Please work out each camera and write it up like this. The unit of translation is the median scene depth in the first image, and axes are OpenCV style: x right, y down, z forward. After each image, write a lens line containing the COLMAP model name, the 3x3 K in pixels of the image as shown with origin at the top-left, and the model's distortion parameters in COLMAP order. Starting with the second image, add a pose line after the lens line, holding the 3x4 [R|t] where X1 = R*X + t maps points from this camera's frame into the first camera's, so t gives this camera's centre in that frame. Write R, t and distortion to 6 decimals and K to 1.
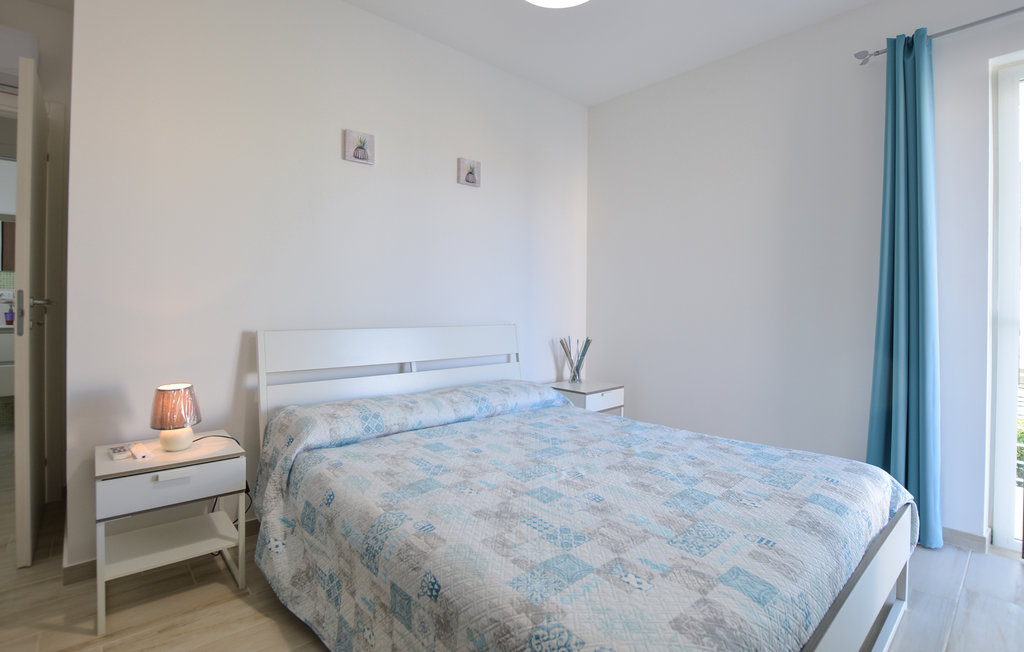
lens RADIAL K [[464.6, 0, 508.1], [0, 464.6, 307.9], [0, 0, 1]] dist [-0.000299, 0.000187]
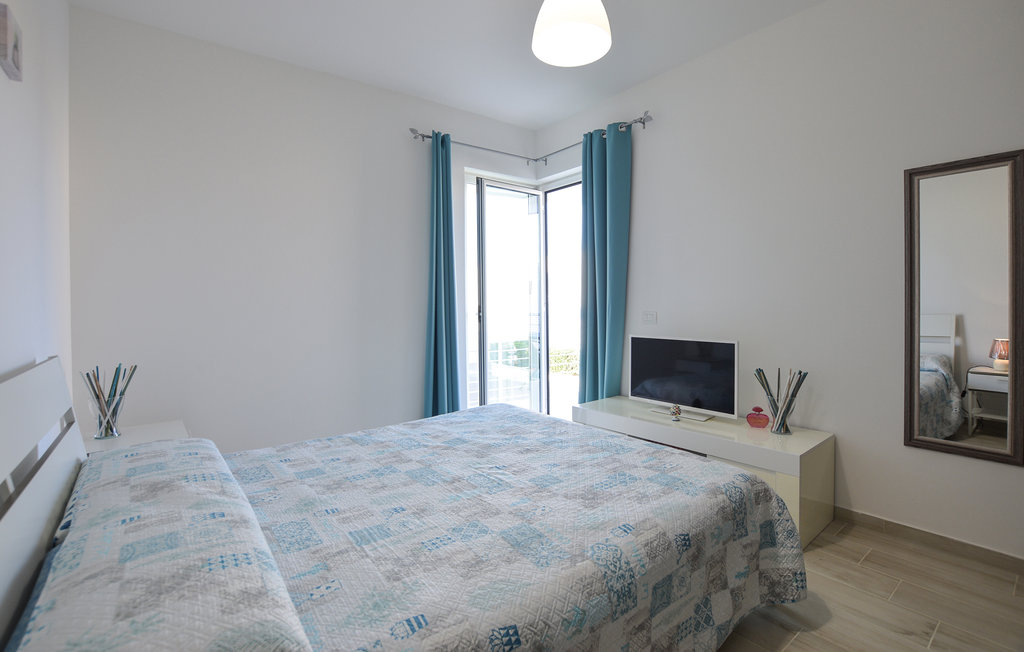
lens RADIAL K [[464.6, 0, 508.1], [0, 464.6, 307.9], [0, 0, 1]] dist [-0.000299, 0.000187]
pose [[0.068141, -0.014370, 0.997572, -0.972345], [0.011350, 0.999843, 0.013628, -0.029328], [-0.997611, 0.010394, 0.068293, 0.944521]]
